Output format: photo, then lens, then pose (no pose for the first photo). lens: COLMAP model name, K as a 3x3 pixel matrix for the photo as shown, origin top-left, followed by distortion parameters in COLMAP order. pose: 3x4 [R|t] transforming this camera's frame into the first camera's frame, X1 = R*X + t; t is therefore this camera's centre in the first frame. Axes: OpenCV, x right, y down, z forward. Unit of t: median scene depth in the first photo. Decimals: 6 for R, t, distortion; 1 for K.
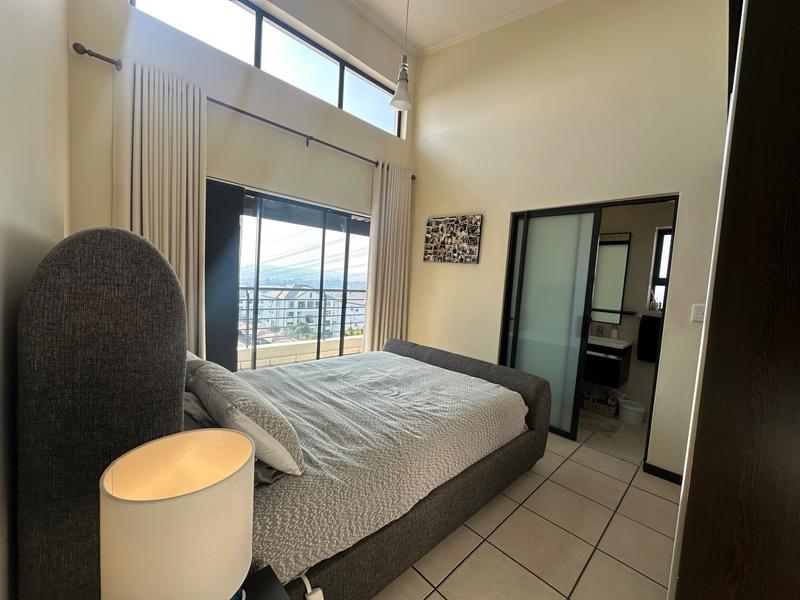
lens RADIAL K [[318.4, 0, 400.0], [0, 318.4, 300.0], [0, 0, 1]] dist [-0.001673, 0.000009]
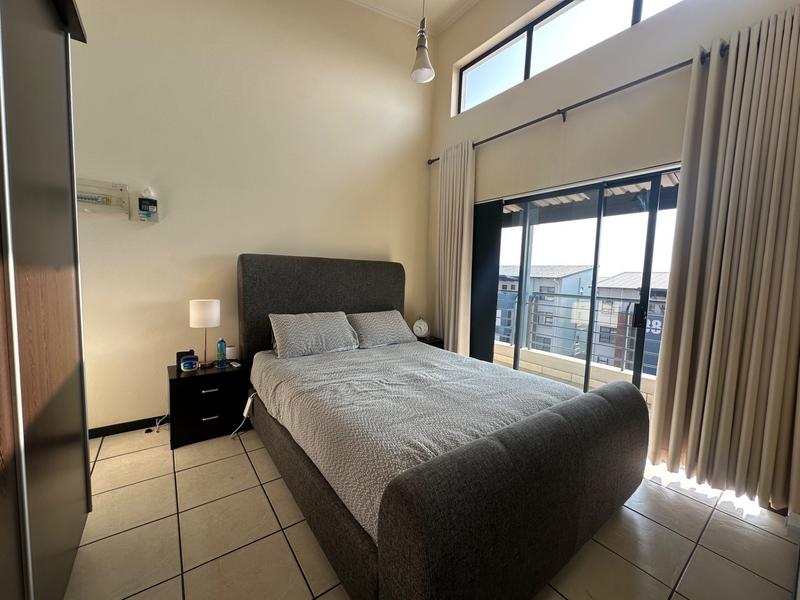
lens RADIAL K [[287.9, 0, 400.0], [0, 287.9, 300.0], [0, 0, 1]] dist [-0.000773, -0.000012]
pose [[-0.071022, 0.023909, -0.997188, 0.578367], [-0.109066, 0.993532, 0.031589, 0.002872], [0.991494, 0.111003, -0.067955, 0.710004]]
